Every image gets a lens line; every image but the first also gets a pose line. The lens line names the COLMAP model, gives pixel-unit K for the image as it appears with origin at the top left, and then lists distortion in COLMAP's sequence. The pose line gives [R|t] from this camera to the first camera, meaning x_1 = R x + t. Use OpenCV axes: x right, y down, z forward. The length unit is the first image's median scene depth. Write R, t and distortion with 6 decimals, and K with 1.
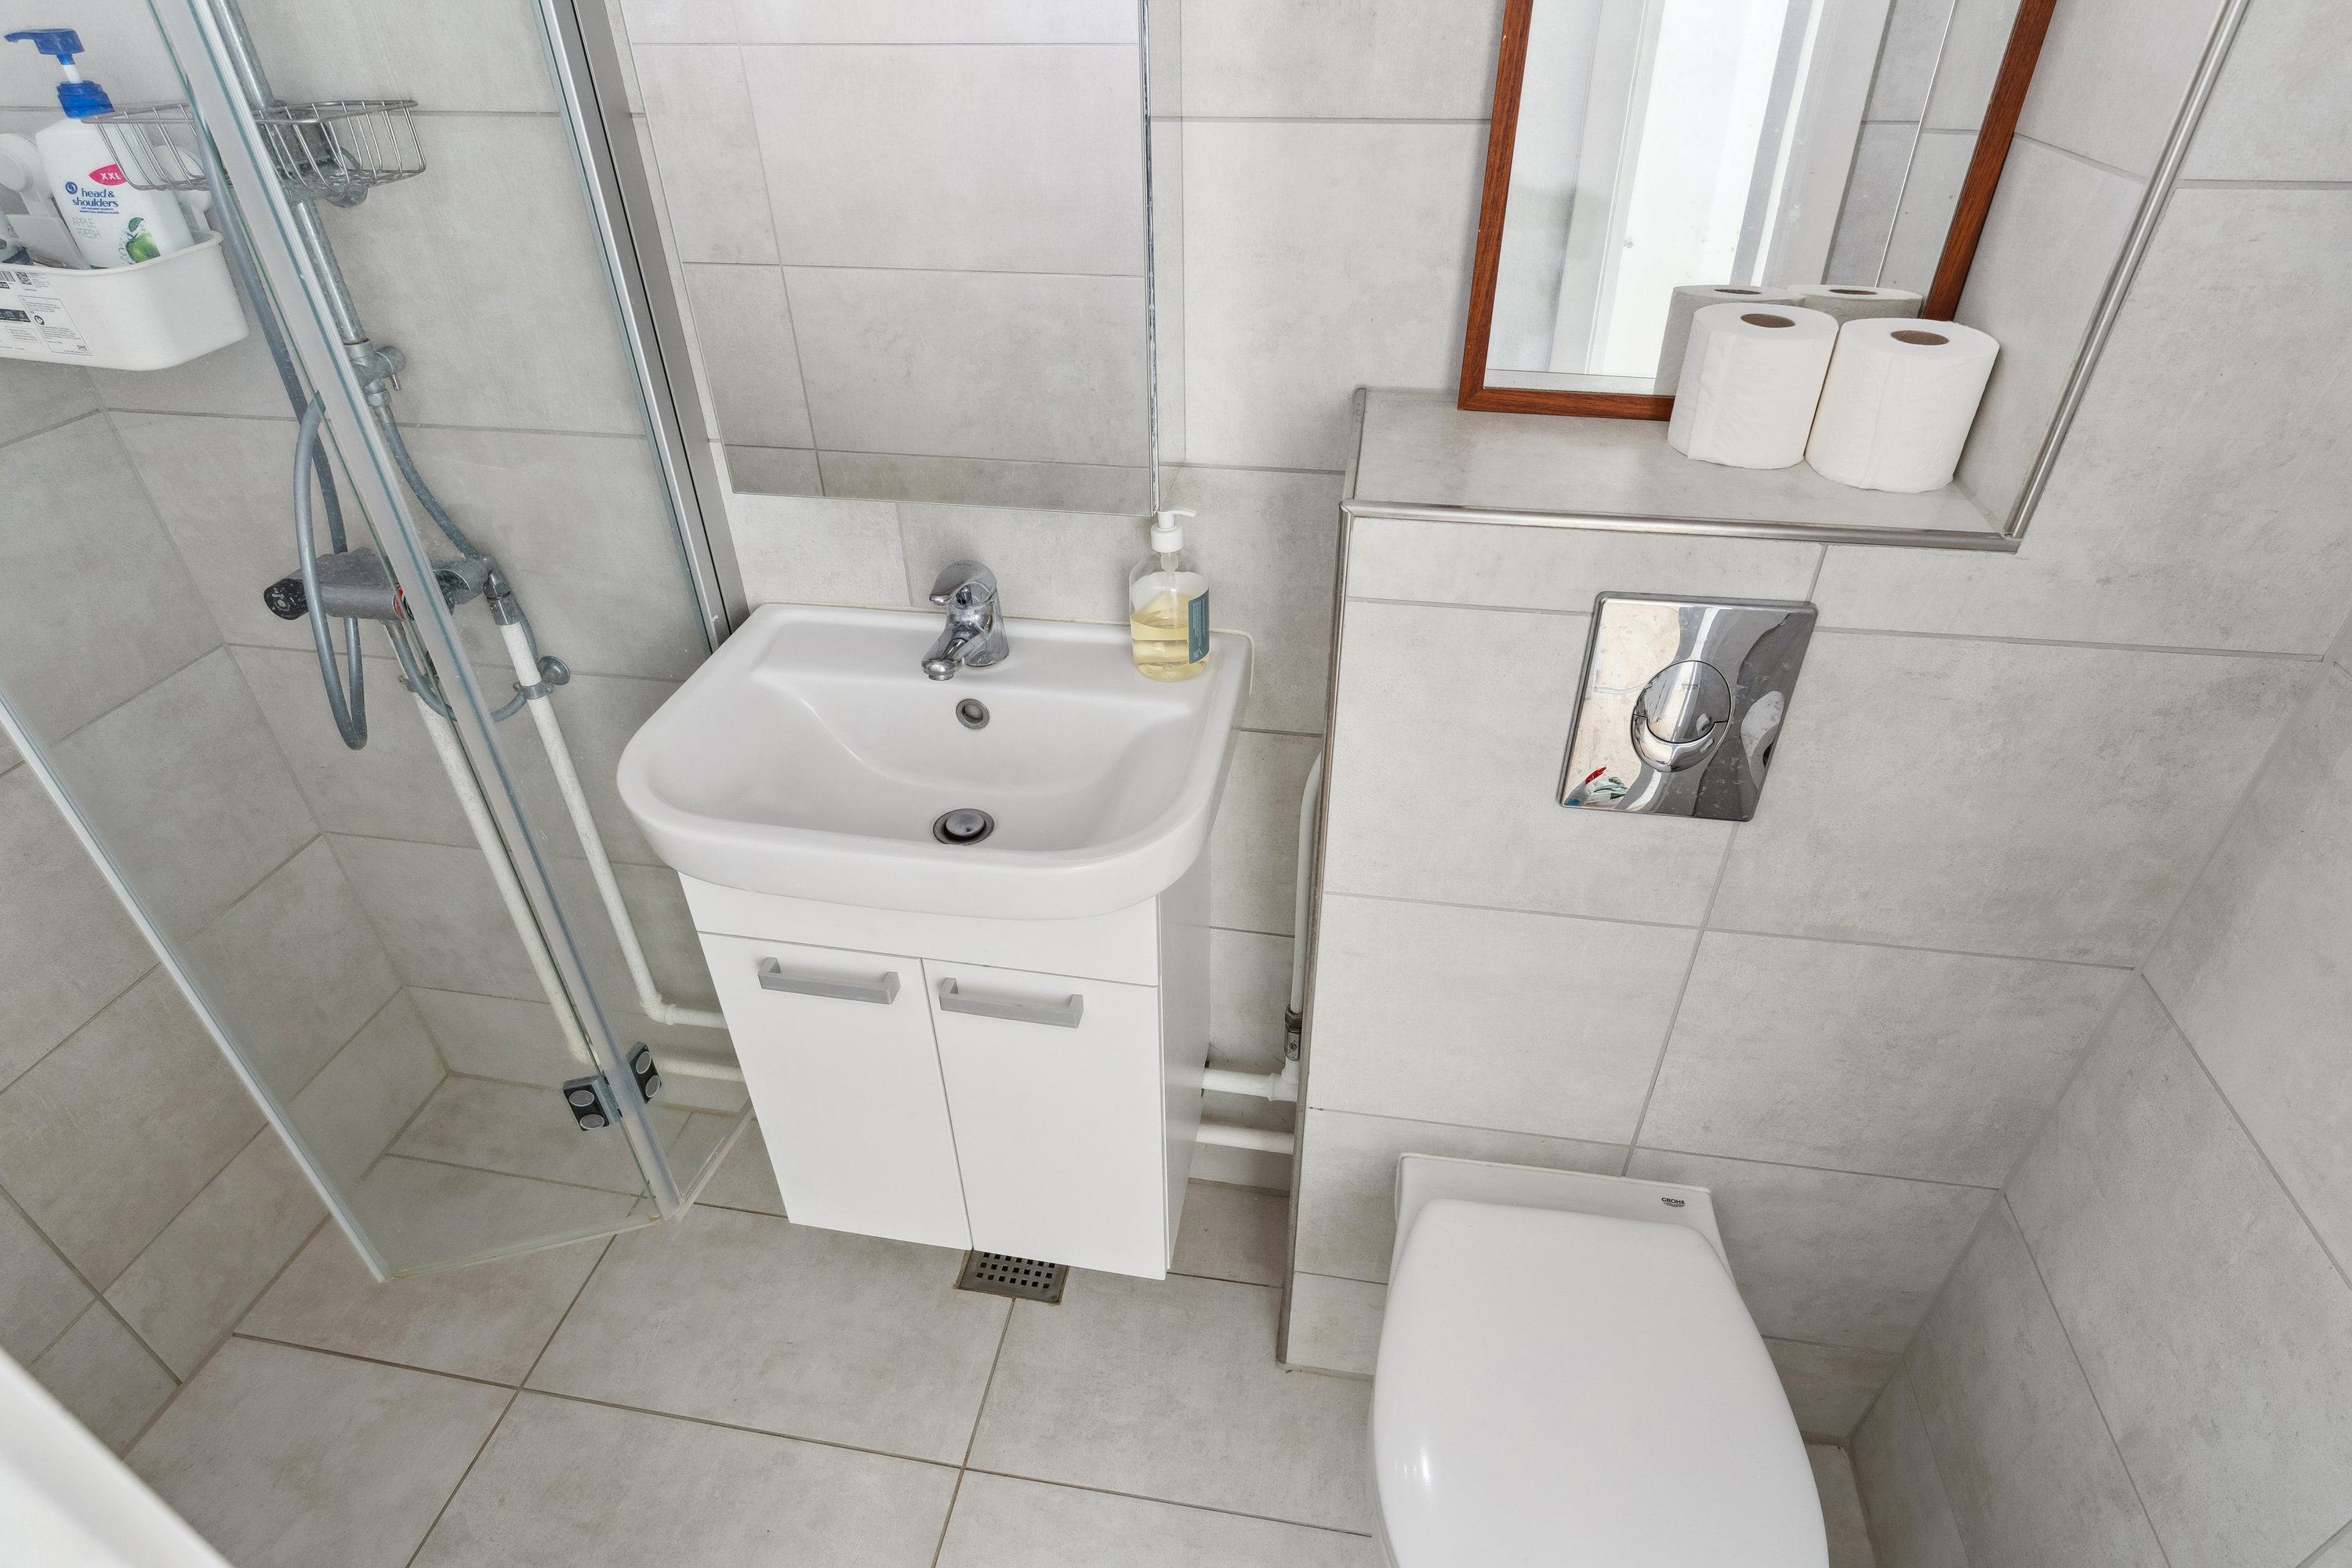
lens RADIAL K [[1213.4, 0, 1175.7], [0, 1213.4, 794.6], [0, 0, 1]] dist [-0.005889, 0.002880]
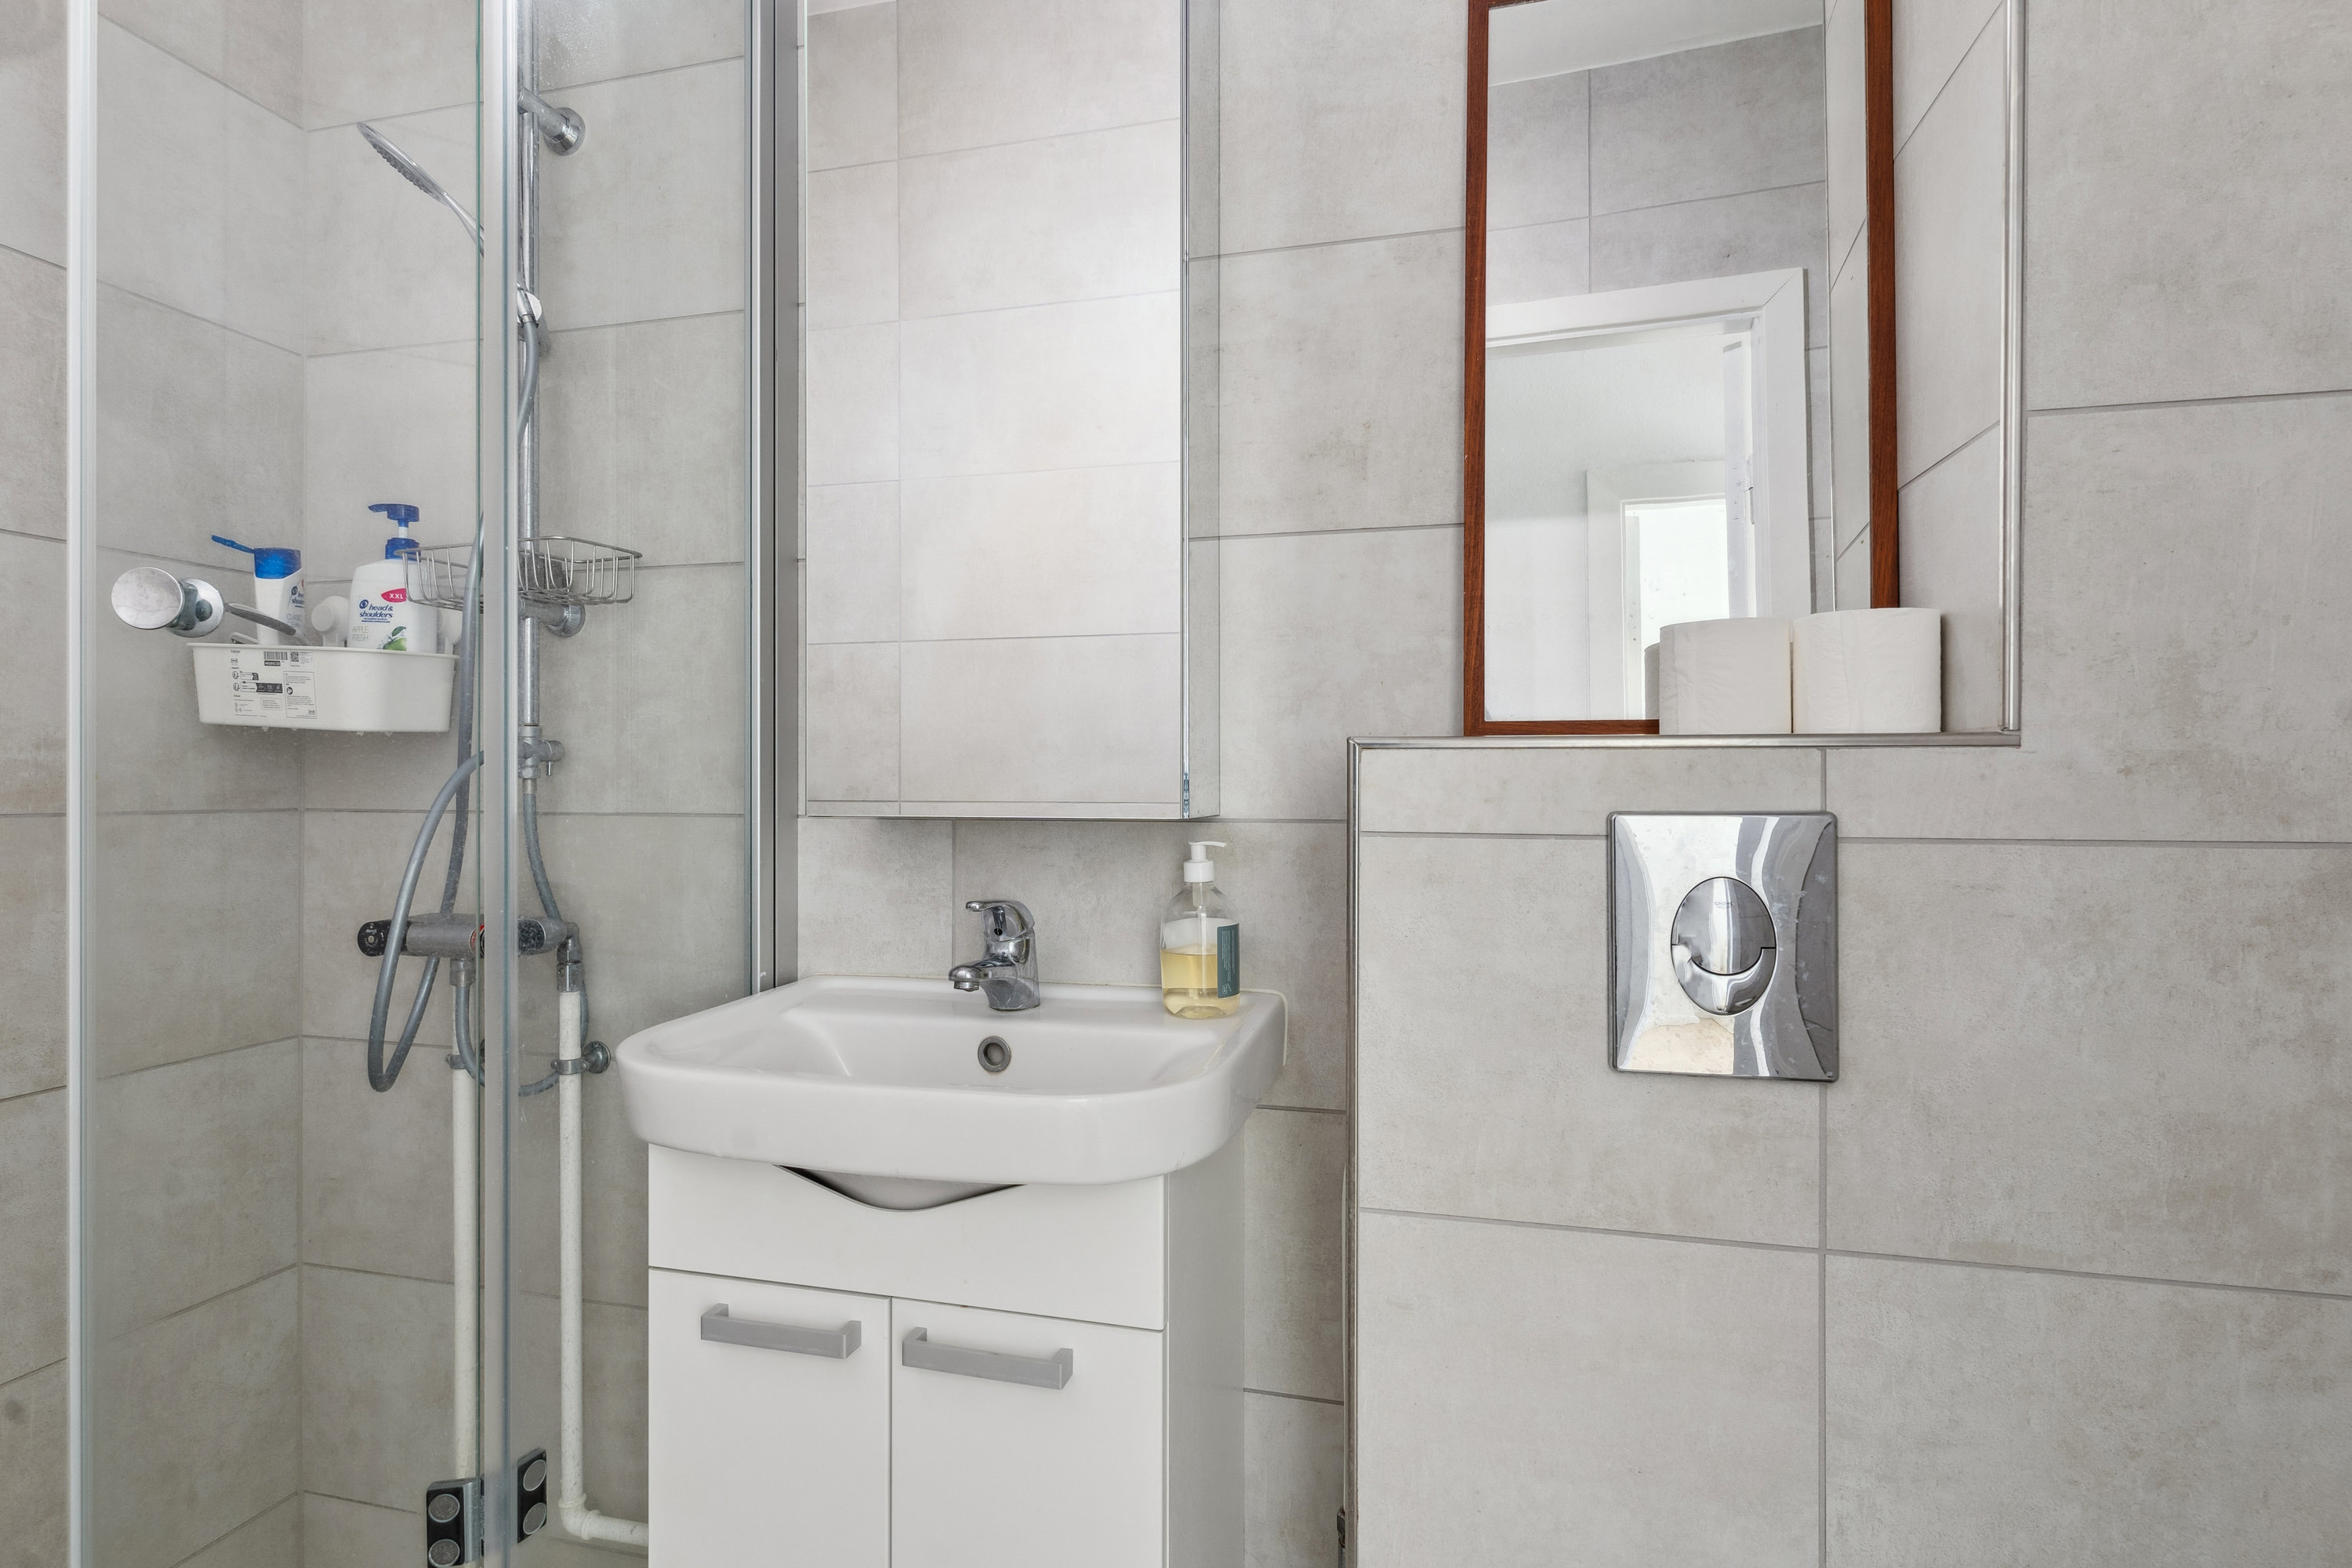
lens RADIAL K [[1161.2, 0, 1176.0], [0, 1161.2, 784.0], [0, 0, 1]] dist [0.002589, -0.000212]
pose [[0.996888, 0.013101, -0.077732, 0.050027], [-0.055576, 0.816128, -0.575193, 0.304177], [0.055903, 0.577723, 0.814316, 0.137579]]
